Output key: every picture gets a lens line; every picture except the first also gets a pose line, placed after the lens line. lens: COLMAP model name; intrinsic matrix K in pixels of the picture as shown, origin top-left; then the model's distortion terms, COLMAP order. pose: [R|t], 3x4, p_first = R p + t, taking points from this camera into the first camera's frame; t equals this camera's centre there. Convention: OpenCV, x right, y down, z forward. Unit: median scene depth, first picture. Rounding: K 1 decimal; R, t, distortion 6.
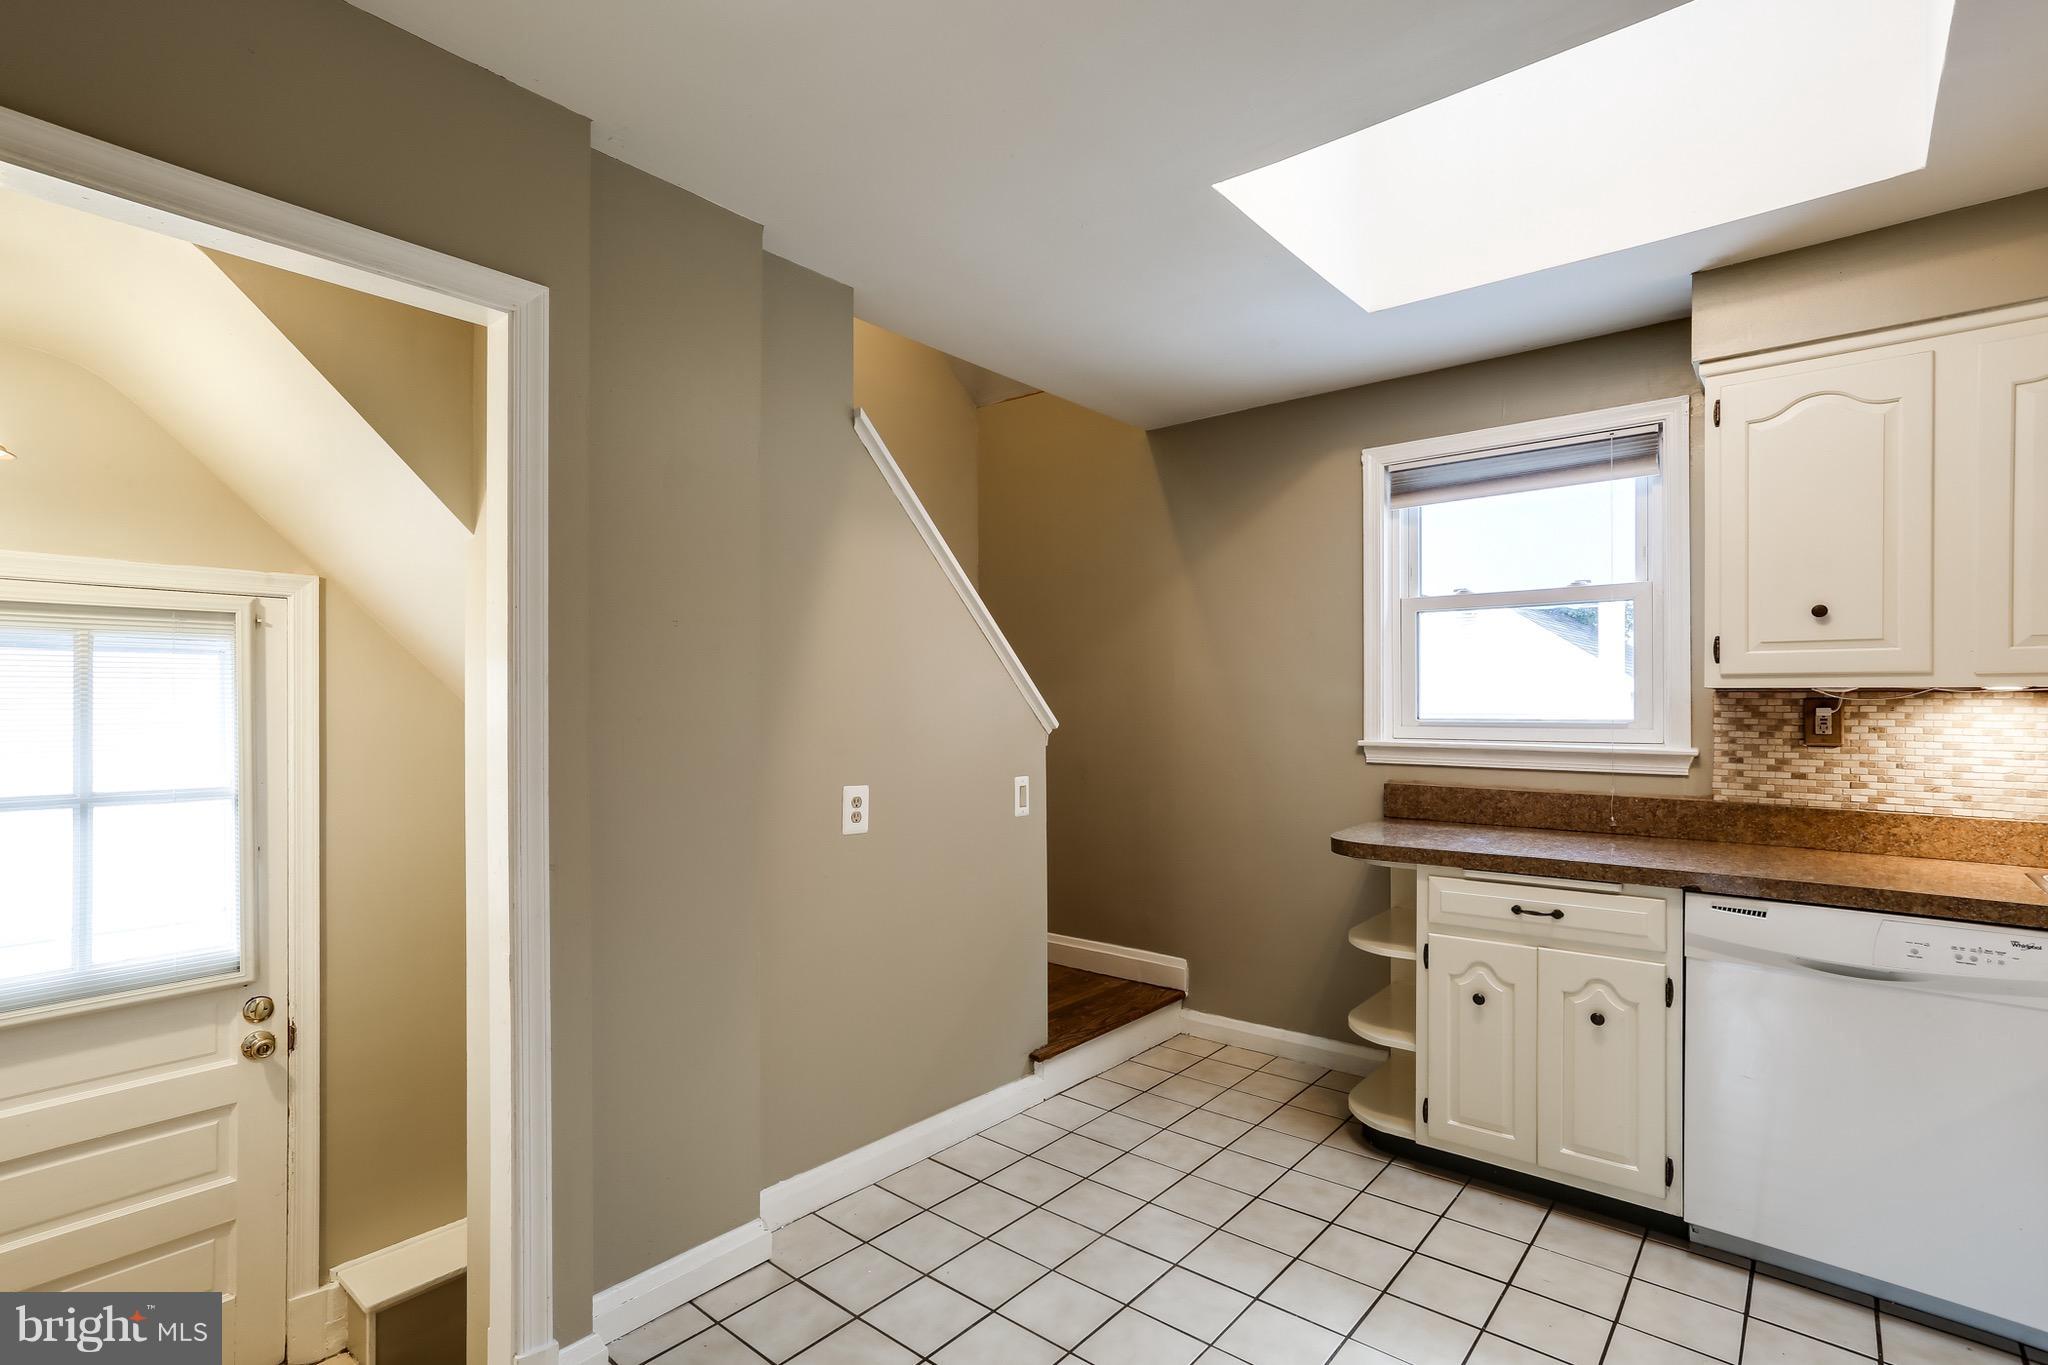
lens RADIAL K [[969.2, 0, 1015.0], [0, 969.2, 692.1], [0, 0, 1]] dist [-0.051535, 0.030371]
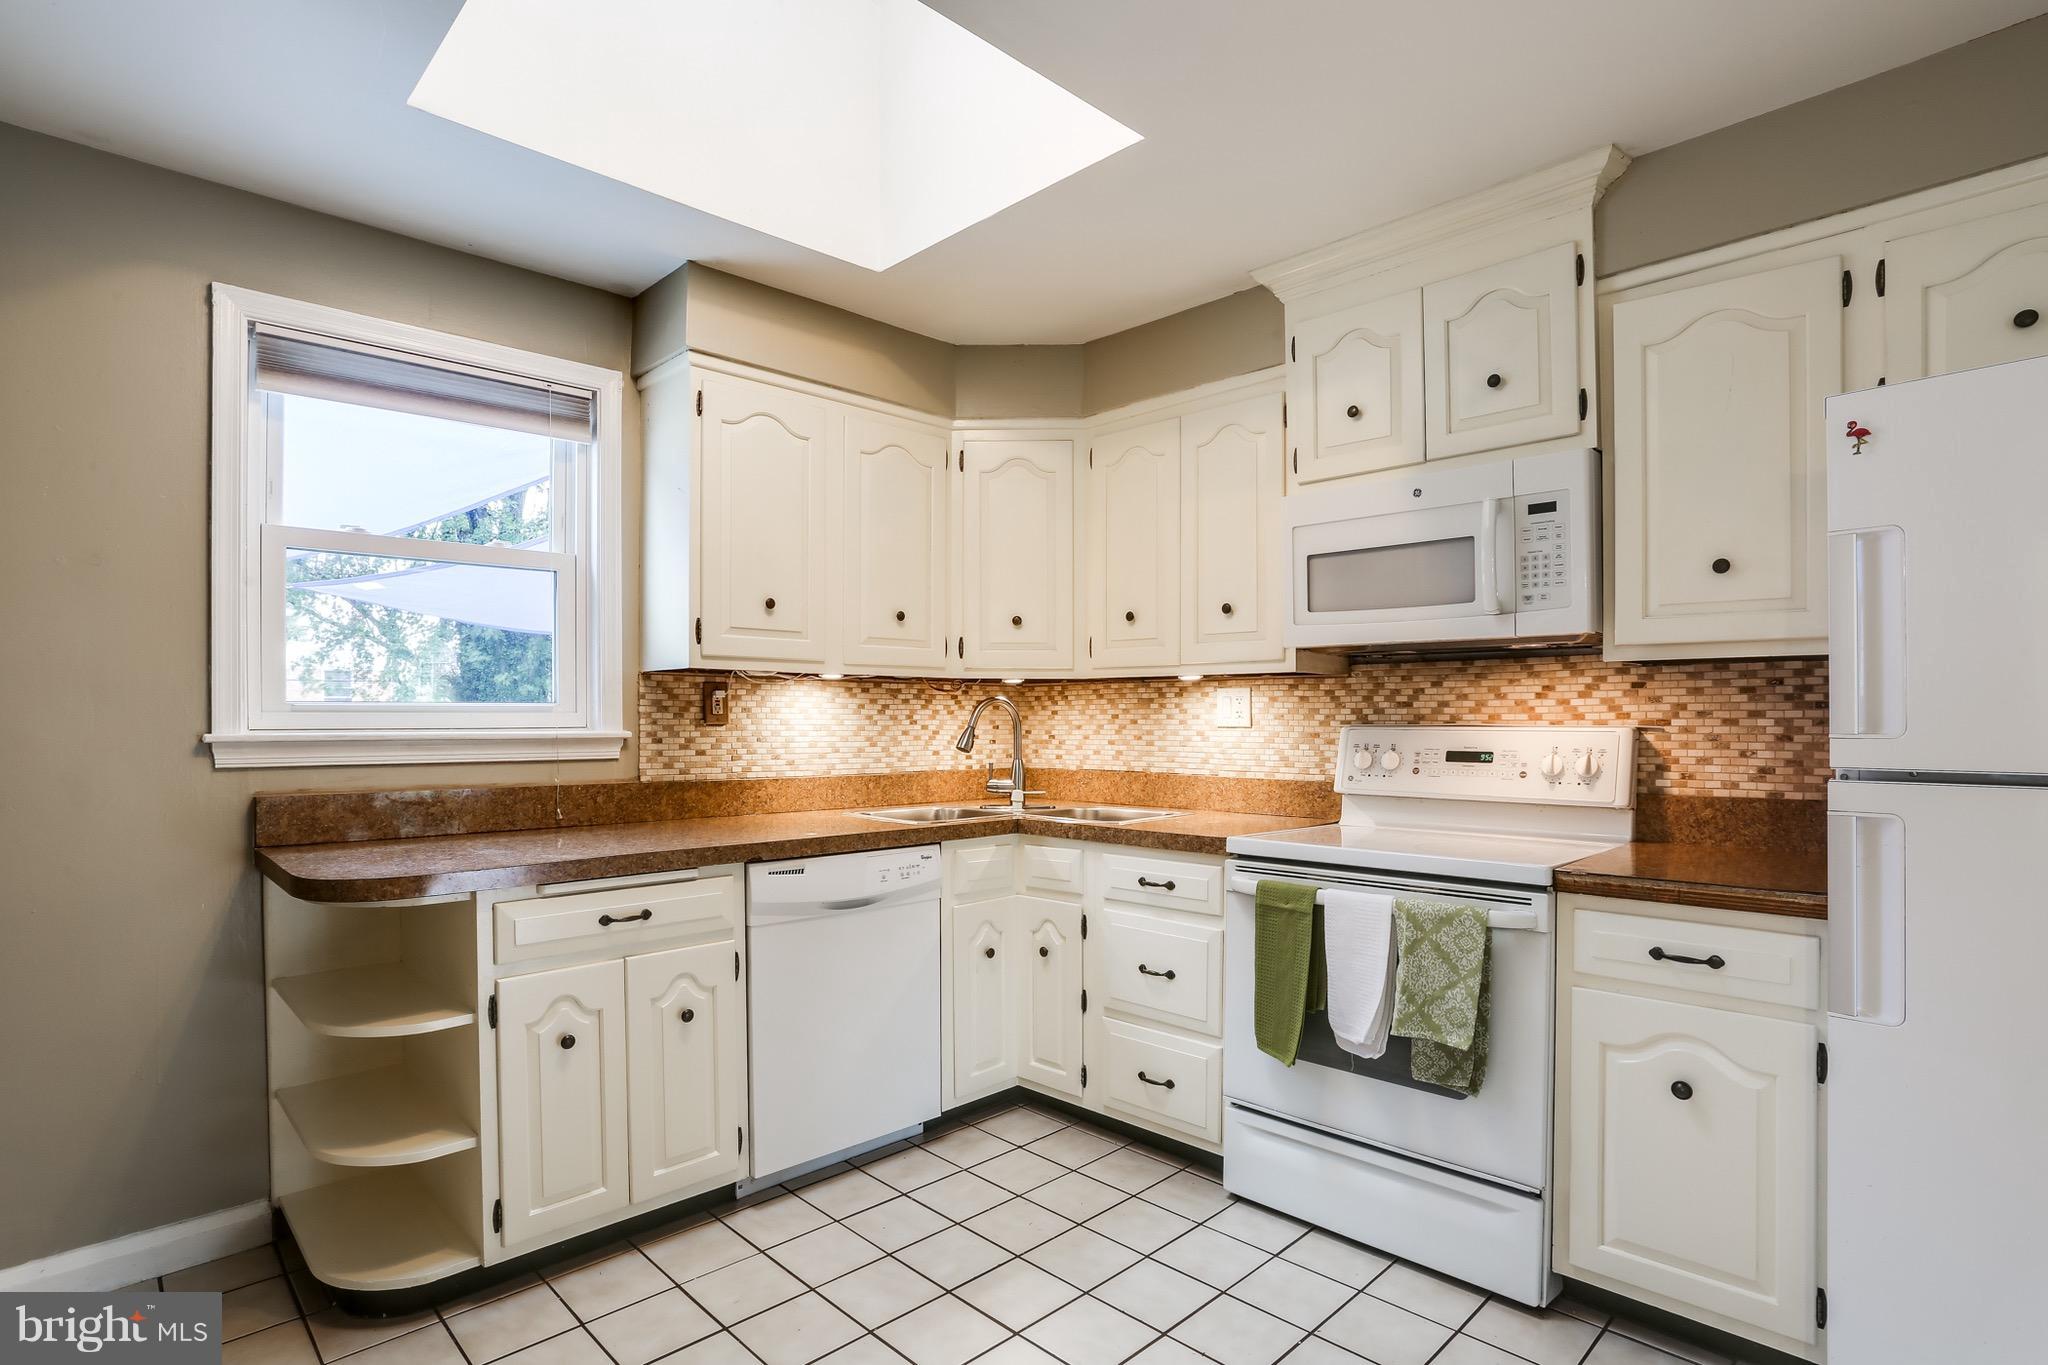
lens RADIAL K [[1014.4, 0, 1012.9], [0, 1014.4, 711.7], [0, 0, 1]] dist [-0.086258, 0.037444]
pose [[0.099038, 0.003164, 0.995079, -0.299400], [-0.011802, 0.999928, -0.002005, 0.039674], [-0.995014, -0.011546, 0.099068, 0.533452]]
